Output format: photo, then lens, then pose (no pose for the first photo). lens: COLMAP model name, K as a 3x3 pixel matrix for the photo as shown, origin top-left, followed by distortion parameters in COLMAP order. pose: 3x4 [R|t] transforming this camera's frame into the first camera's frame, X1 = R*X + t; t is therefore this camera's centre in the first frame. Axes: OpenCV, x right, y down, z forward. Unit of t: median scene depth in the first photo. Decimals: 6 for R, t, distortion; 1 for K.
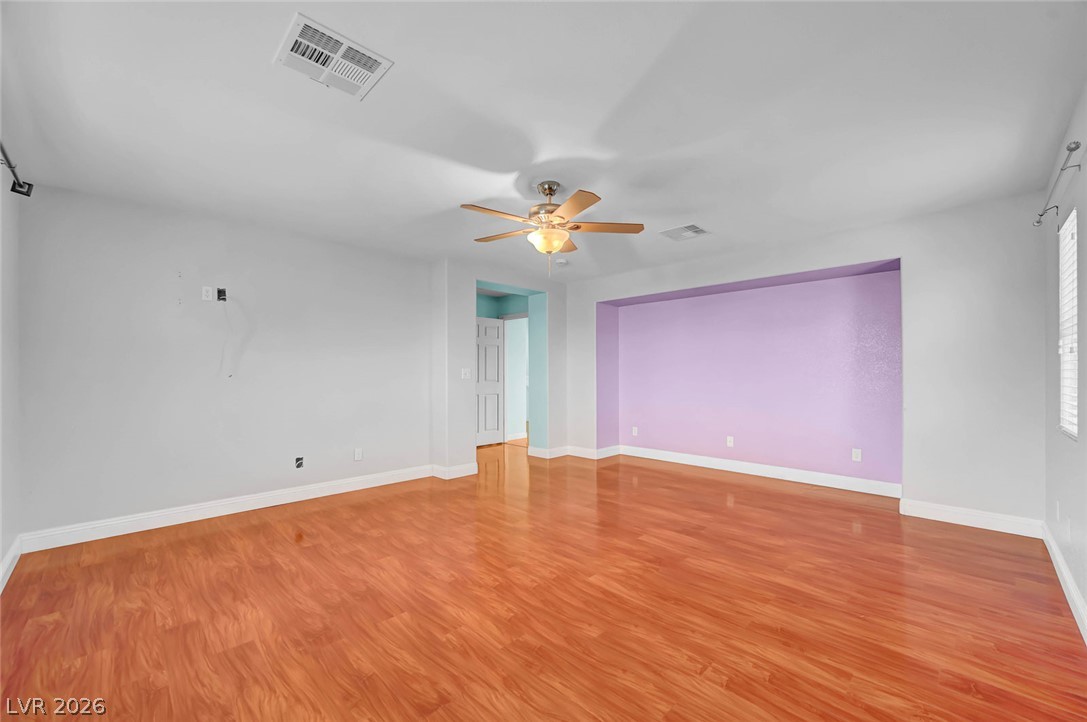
lens RADIAL K [[431.7, 0, 540.2], [0, 431.7, 370.5], [0, 0, 1]] dist [0.006285, 0.001858]
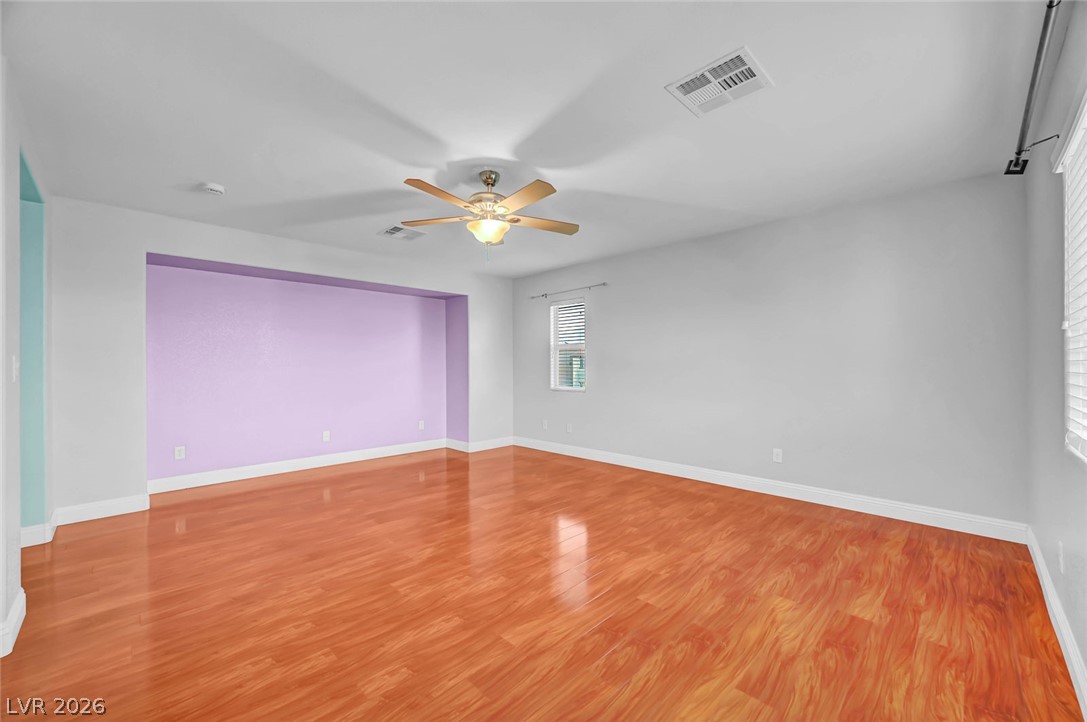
lens RADIAL K [[431.7, 0, 540.9], [0, 431.7, 361.8], [0, 0, 1]] dist [0.006285, 0.001858]
pose [[-0.006588, 0.016243, 0.999846, -1.412588], [-0.002560, 0.999865, -0.016260, 0.021177], [-0.999975, -0.002667, -0.006546, 1.305955]]
